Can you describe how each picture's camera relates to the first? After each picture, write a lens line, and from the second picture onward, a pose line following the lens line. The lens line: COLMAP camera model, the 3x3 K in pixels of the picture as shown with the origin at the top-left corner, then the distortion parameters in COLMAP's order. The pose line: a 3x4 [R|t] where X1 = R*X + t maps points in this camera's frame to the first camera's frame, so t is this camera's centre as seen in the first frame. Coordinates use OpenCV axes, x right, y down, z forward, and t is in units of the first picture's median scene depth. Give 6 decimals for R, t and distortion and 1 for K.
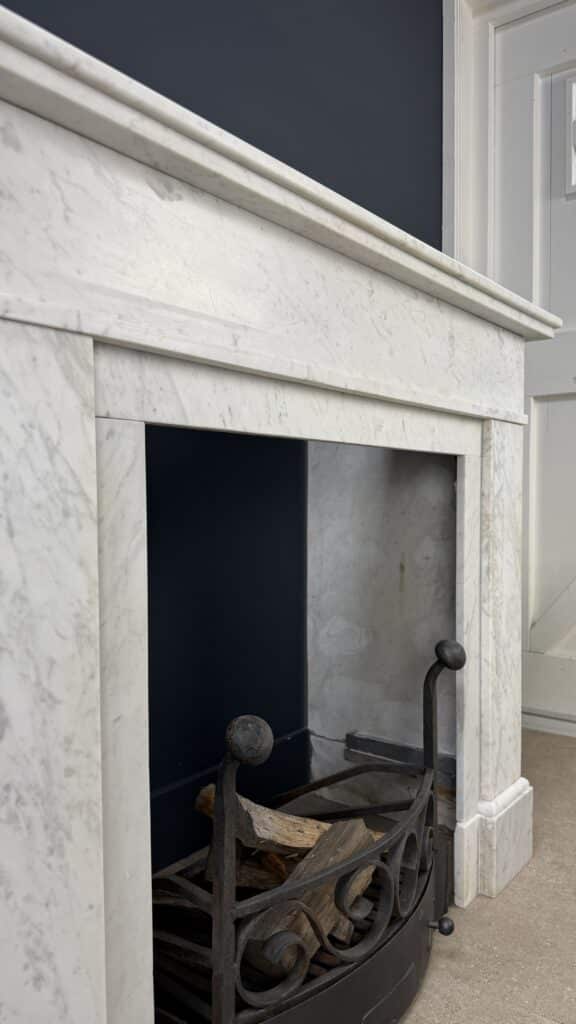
lens RADIAL K [[734.2, 0, 346.1], [0, 734.2, 519.9], [0, 0, 1]] dist [0.105935, -0.184029]
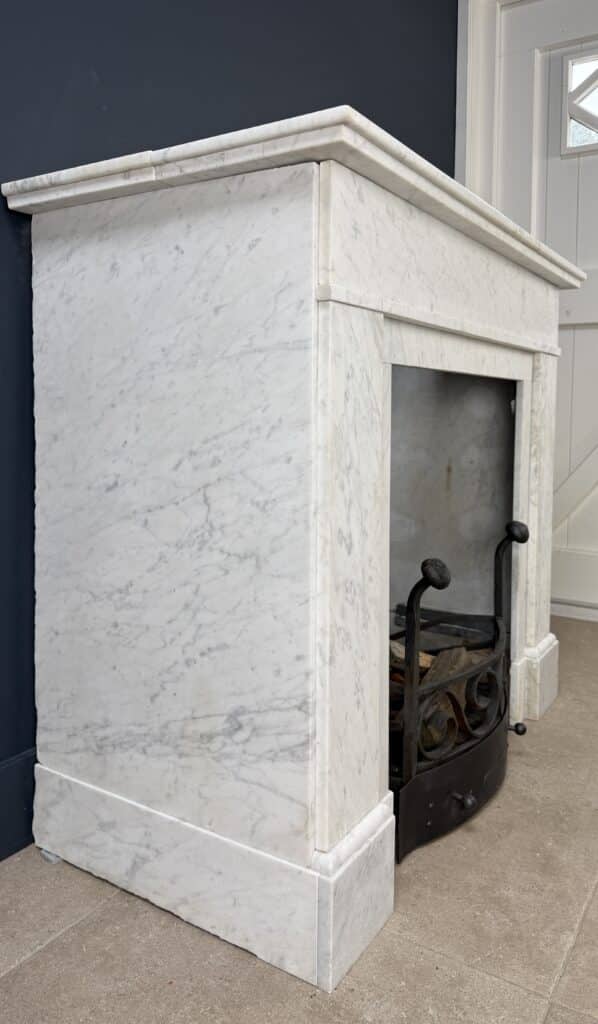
lens RADIAL K [[755.1, 0, 298.5], [0, 755.1, 445.5], [0, 0, 1]] dist [0.097763, -0.203796]
pose [[0.998811, 0.007028, 0.048234, -0.457471], [-0.007762, 0.999856, 0.015062, 0.014454], [-0.048121, -0.015419, 0.998722, -0.491429]]
